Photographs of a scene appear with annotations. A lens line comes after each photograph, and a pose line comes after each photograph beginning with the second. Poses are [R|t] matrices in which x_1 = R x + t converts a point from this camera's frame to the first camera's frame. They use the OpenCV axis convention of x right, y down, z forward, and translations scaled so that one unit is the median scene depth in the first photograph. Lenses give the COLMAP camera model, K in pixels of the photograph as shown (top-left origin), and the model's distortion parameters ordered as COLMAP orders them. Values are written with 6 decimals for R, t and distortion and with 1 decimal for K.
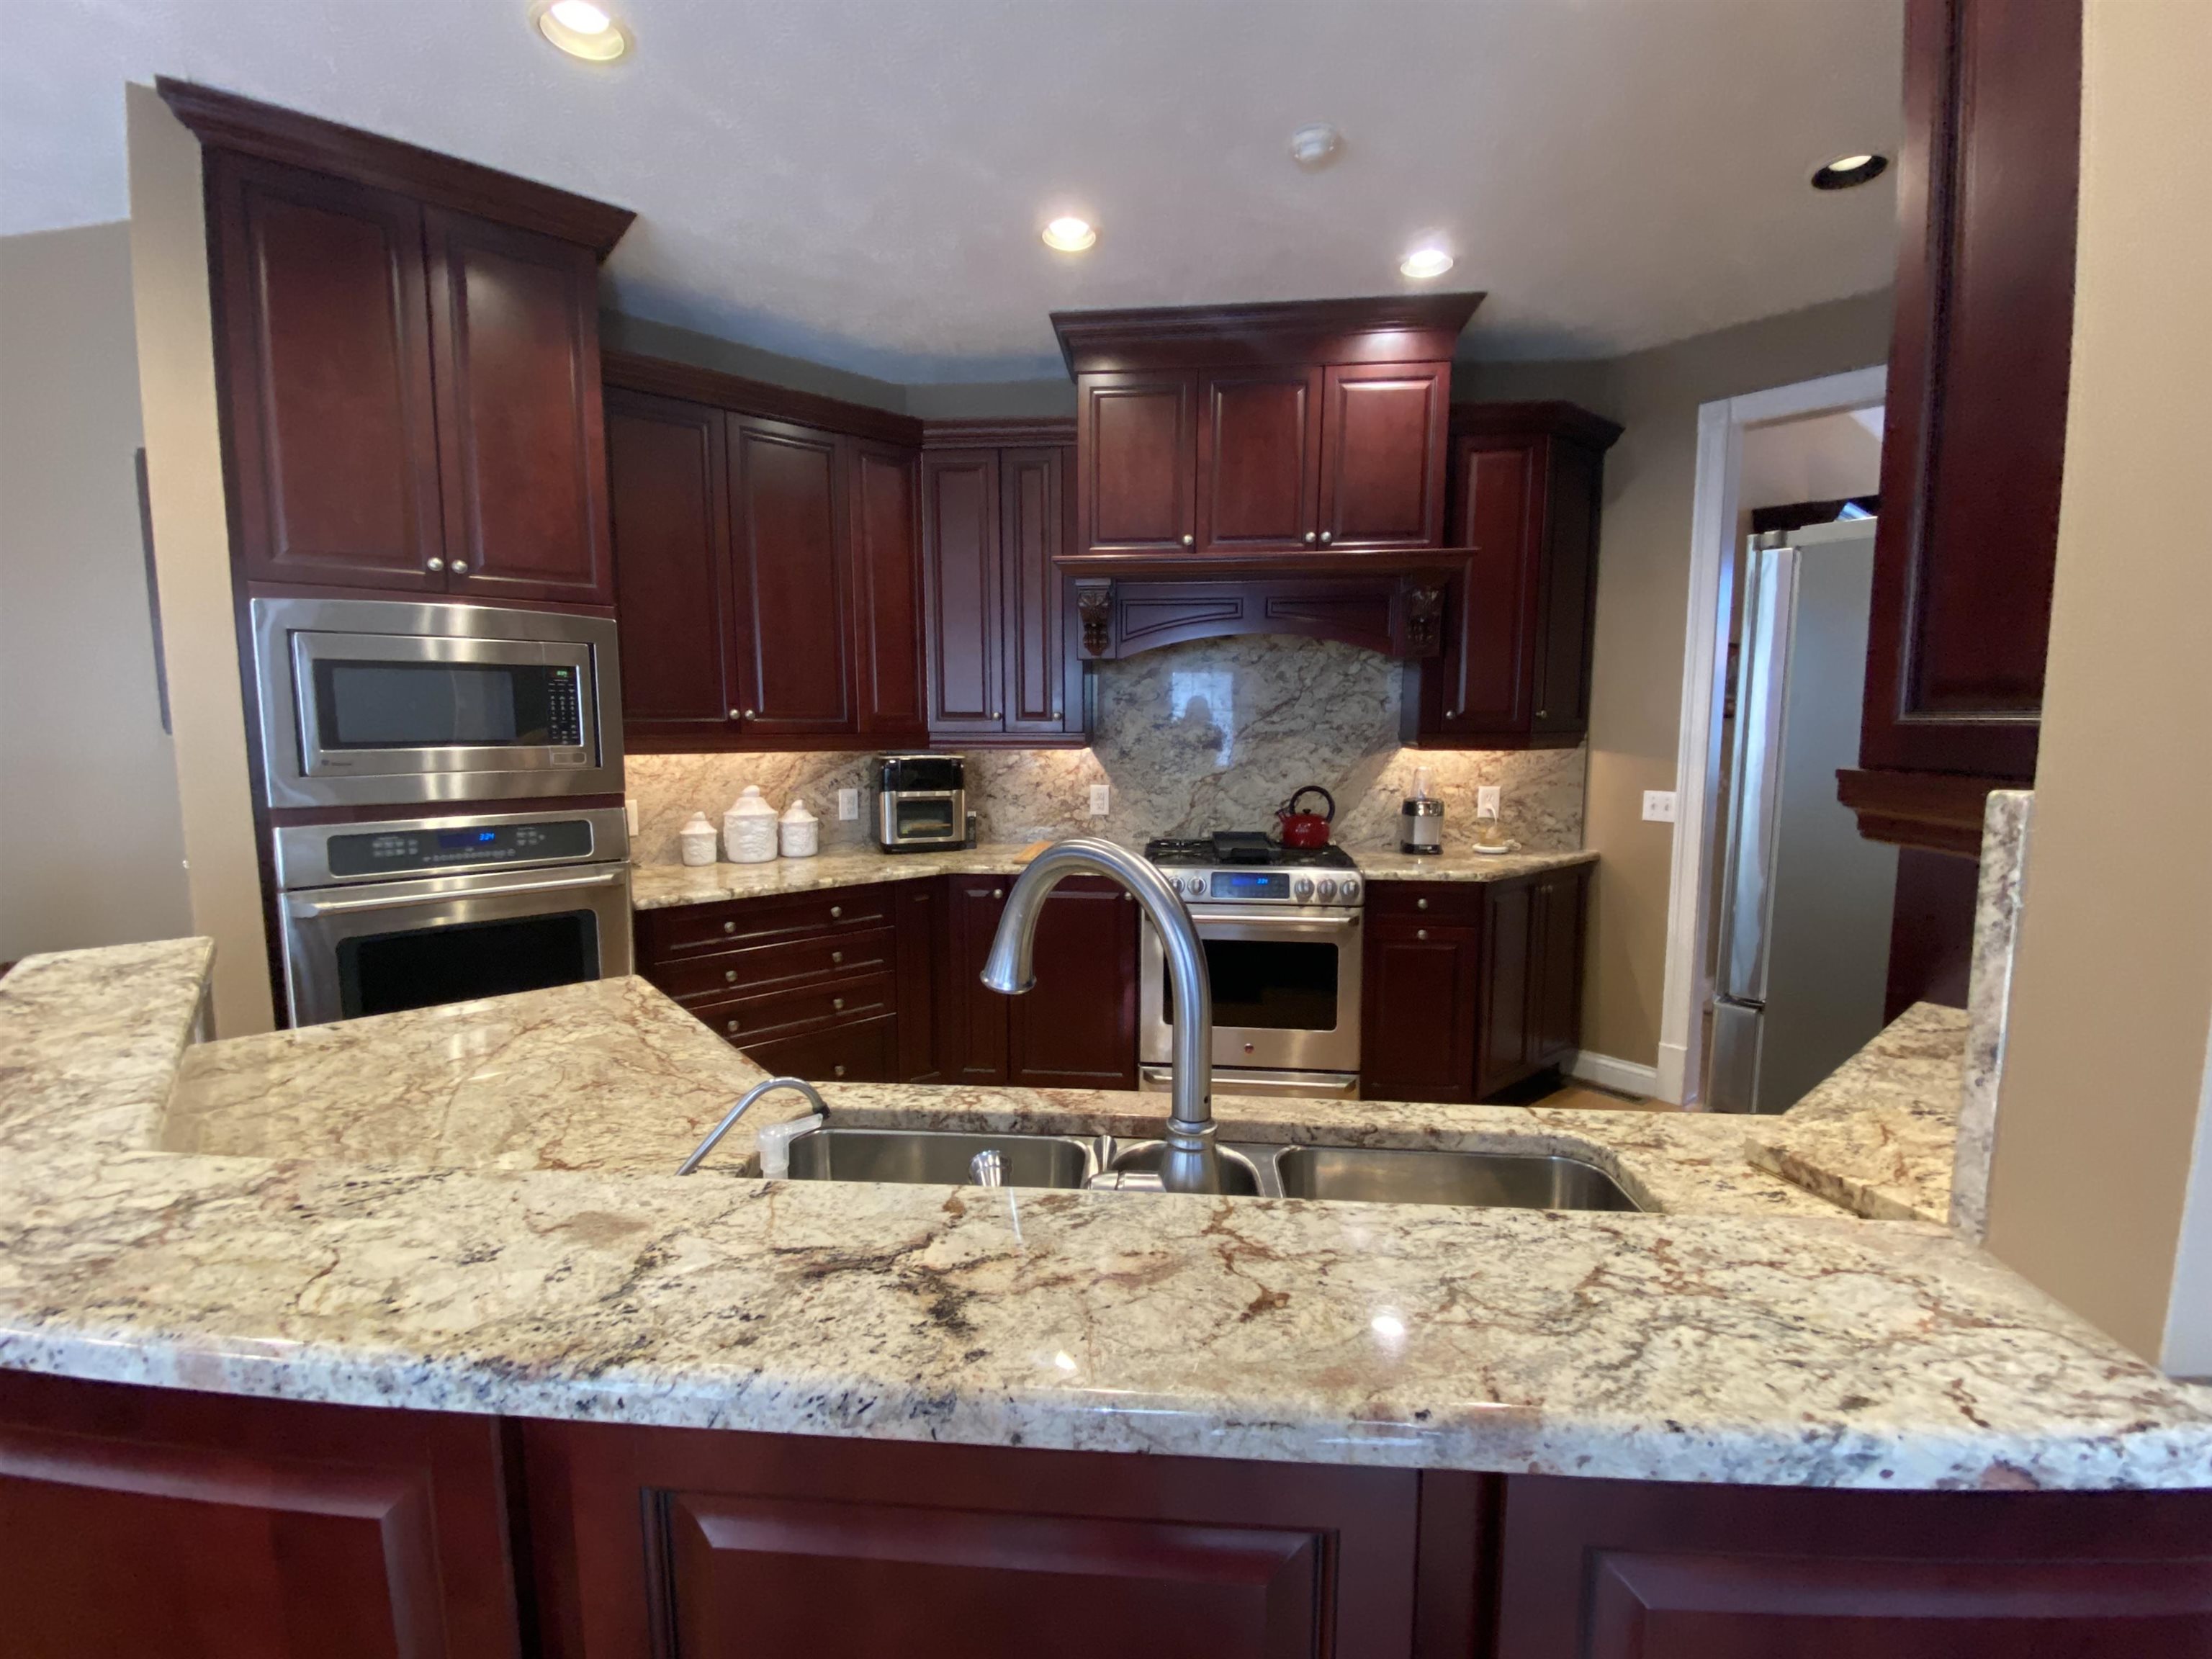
lens RADIAL K [[968.2, 0, 1106.0], [0, 968.2, 829.5], [0, 0, 1]] dist [0.085101, -0.000086]
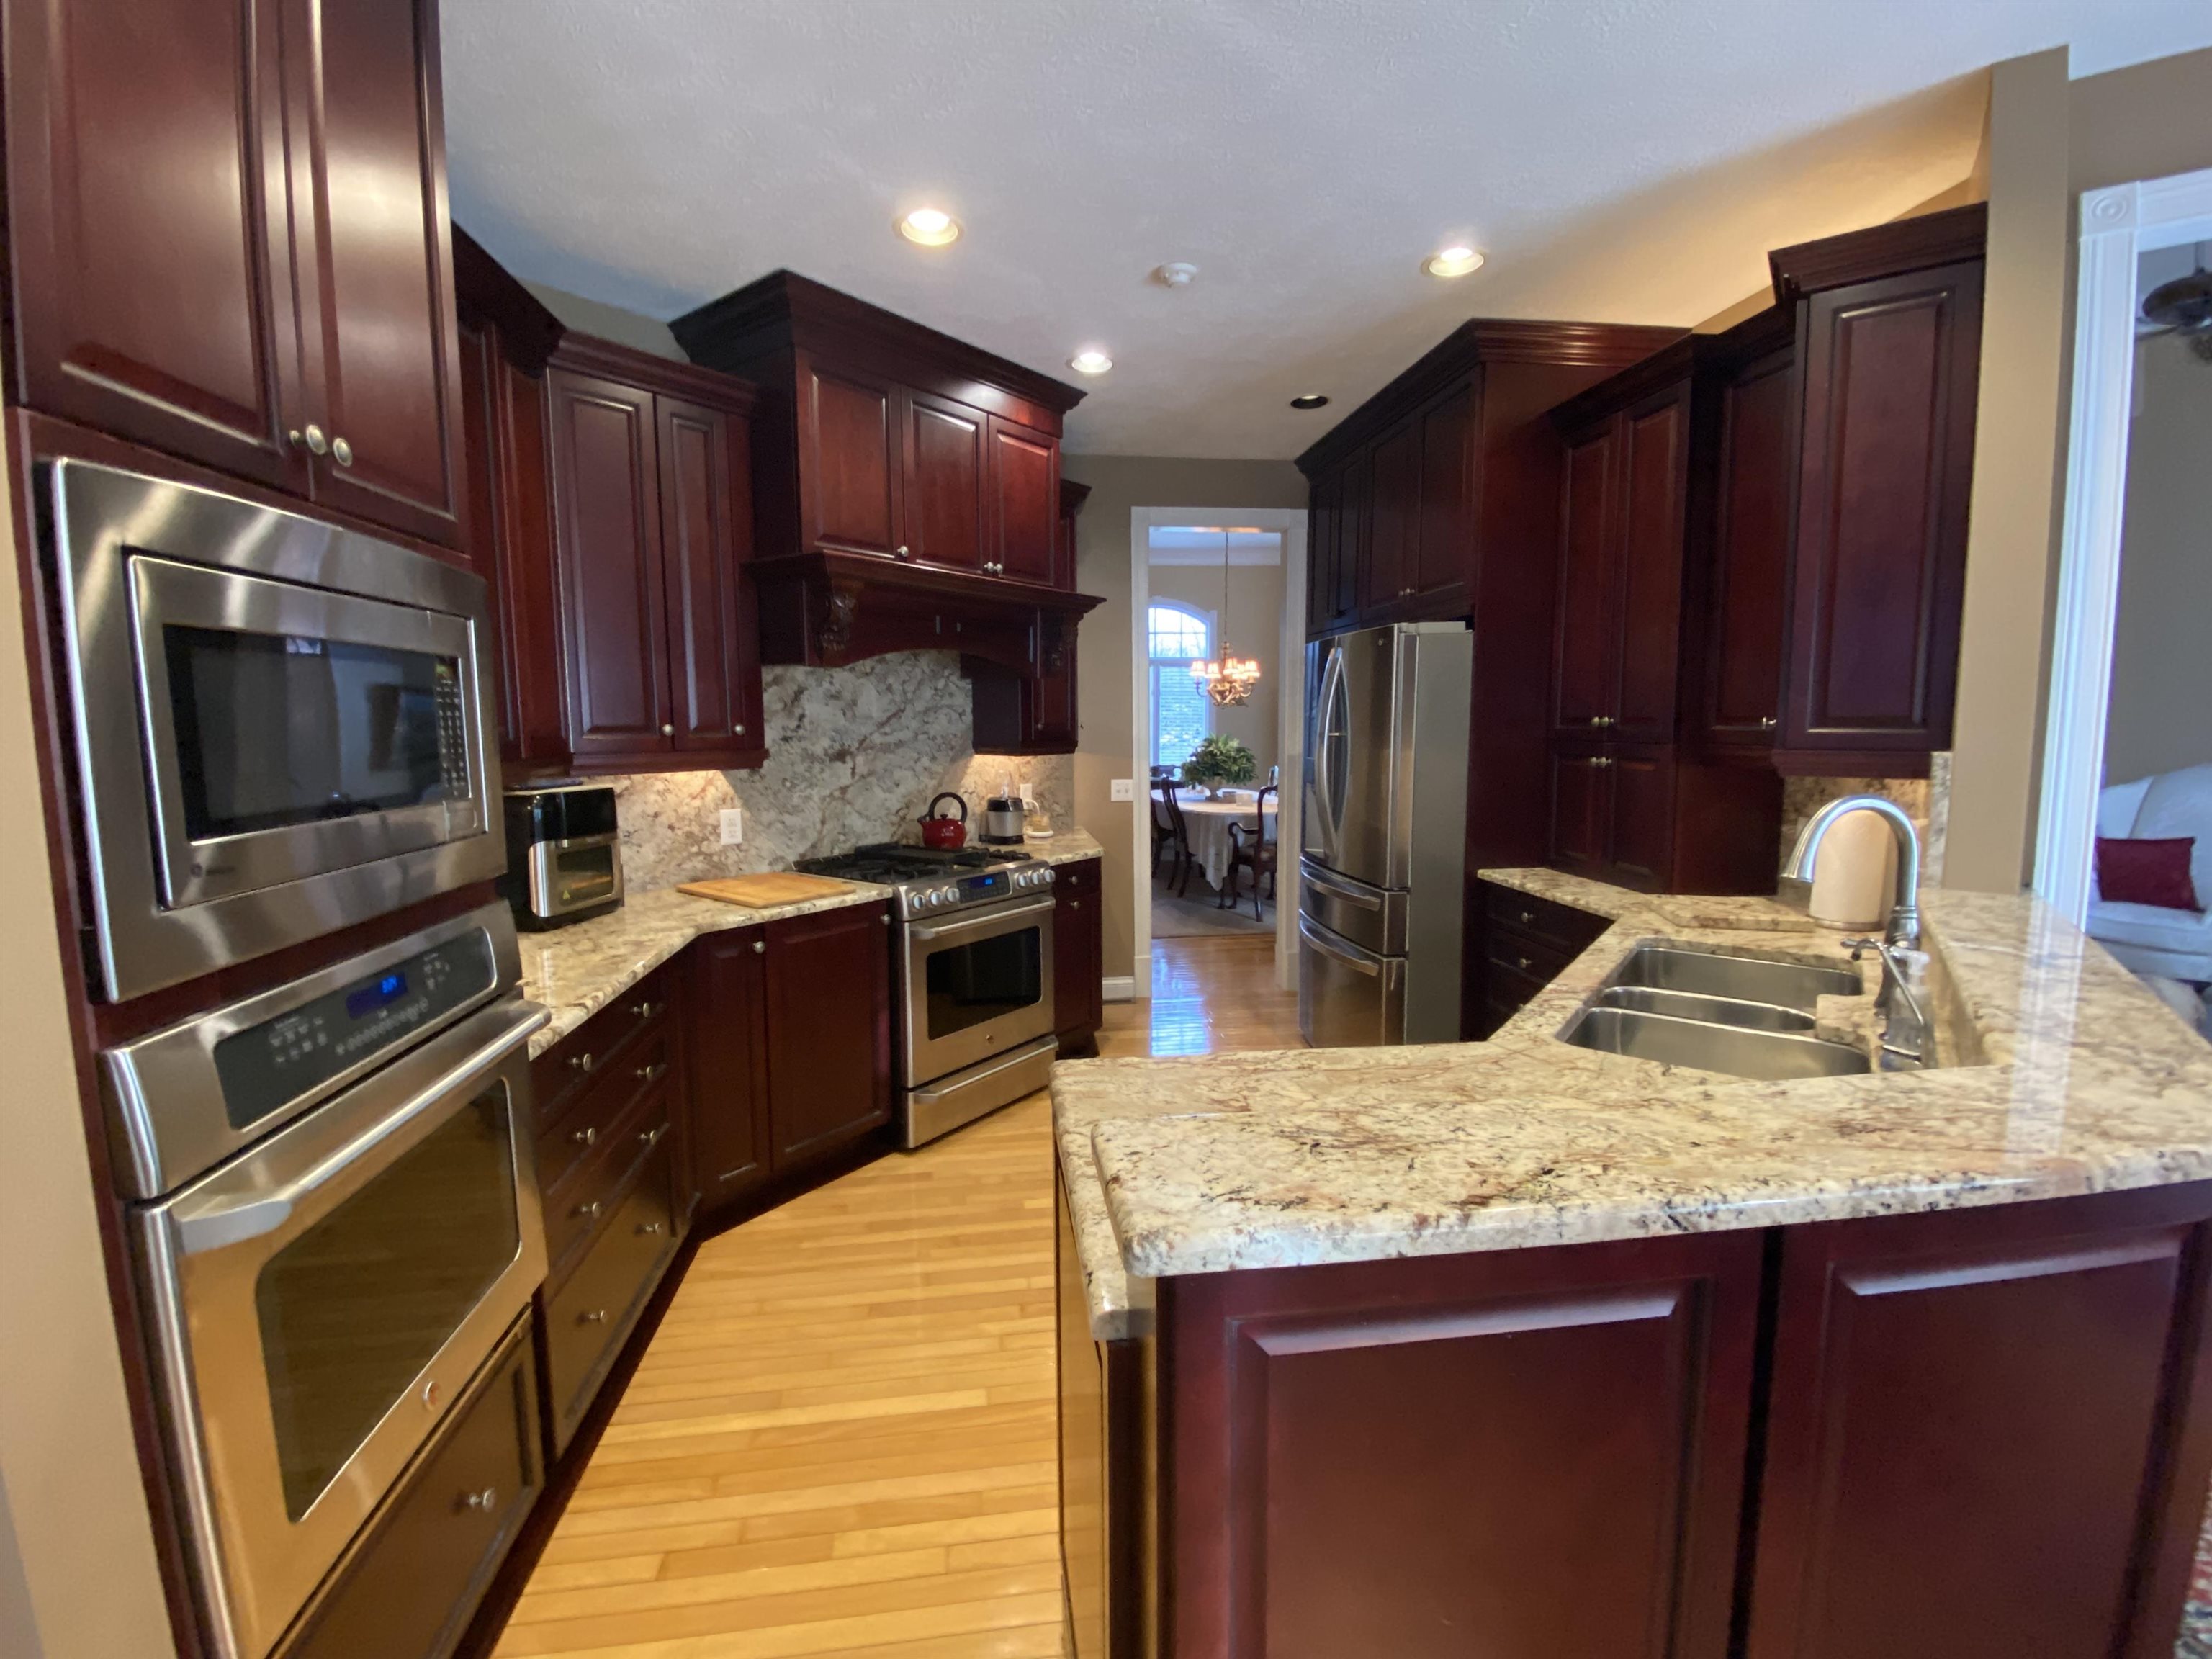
lens RADIAL K [[968.2, 0, 1106.0], [0, 968.2, 829.5], [0, 0, 1]] dist [0.085101, -0.000086]
pose [[0.517948, -0.100436, 0.849495, -0.586677], [0.102145, 0.993239, 0.055153, -0.043294], [-0.849292, 0.058205, 0.524705, 0.276318]]
